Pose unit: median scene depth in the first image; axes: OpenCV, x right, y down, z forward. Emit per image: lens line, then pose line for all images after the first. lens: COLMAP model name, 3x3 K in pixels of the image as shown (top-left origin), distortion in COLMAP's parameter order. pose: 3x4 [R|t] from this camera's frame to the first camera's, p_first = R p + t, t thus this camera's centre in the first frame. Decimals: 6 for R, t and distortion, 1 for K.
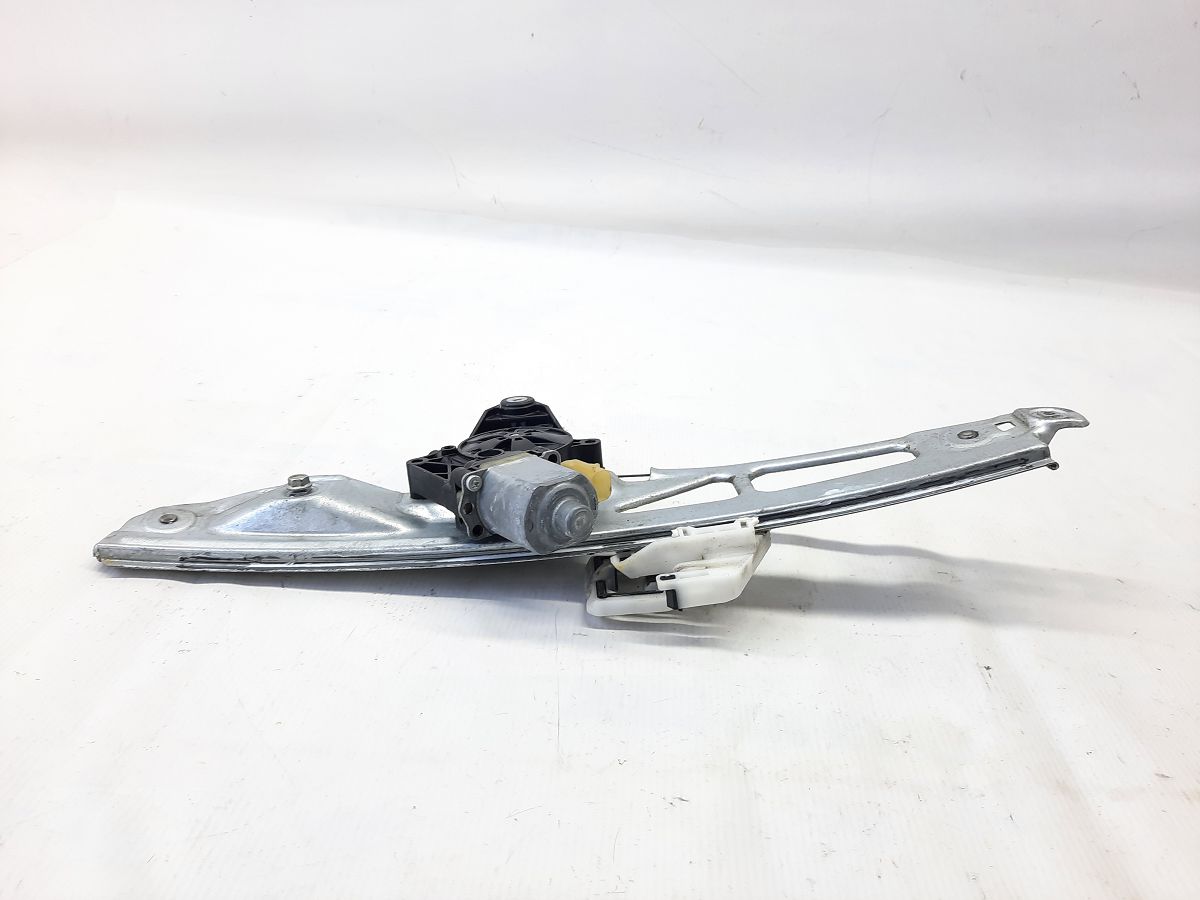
lens RADIAL K [[869.9, 0, 600.0], [0, 869.9, 450.0], [0, 0, 1]] dist [0.003565, 0.001943]
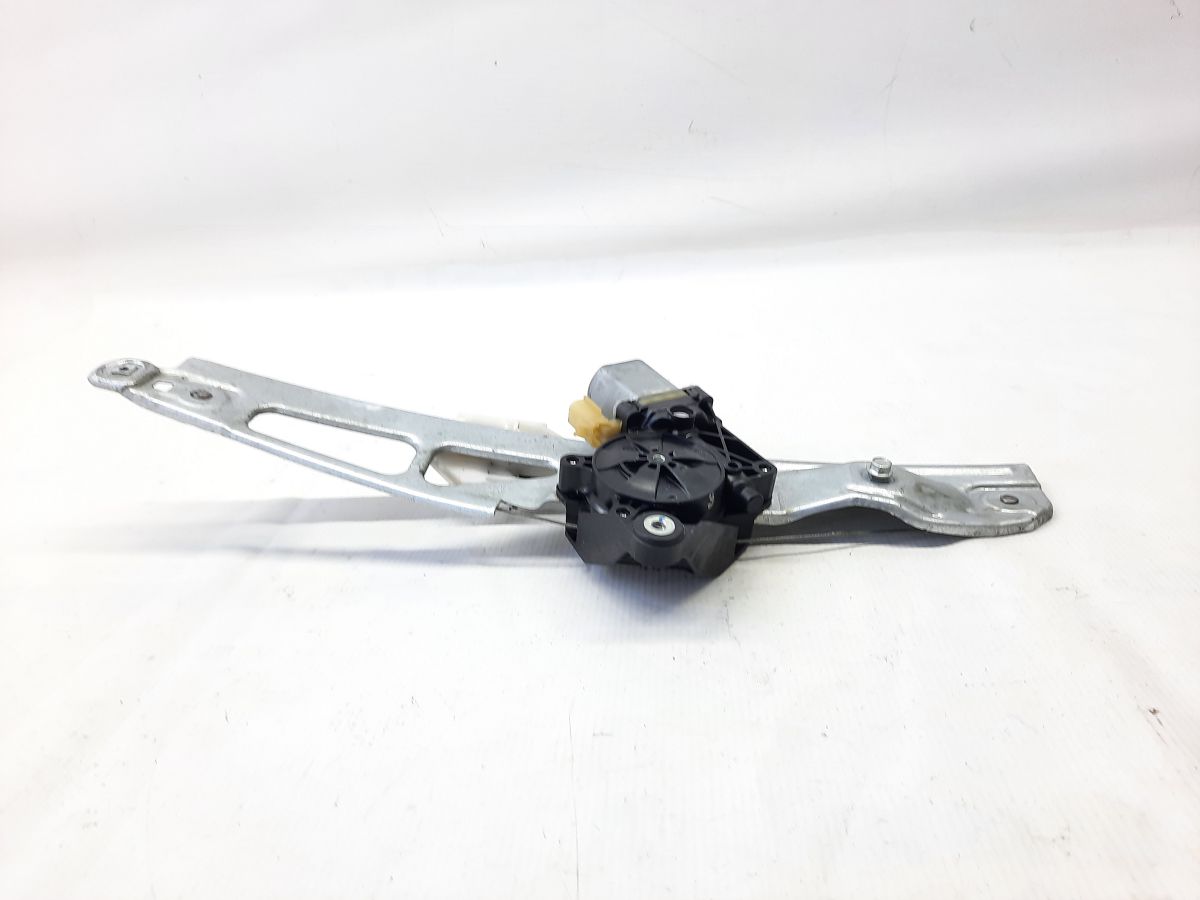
lens RADIAL K [[869.9, 0, 600.0], [0, 869.9, 450.0], [0, 0, 1]] dist [0.003565, 0.001943]
pose [[0.988209, -0.142374, -0.056332, 0.053764], [0.138786, 0.988305, -0.063186, 0.012208], [0.064669, 0.054622, 0.996411, 0.220212]]
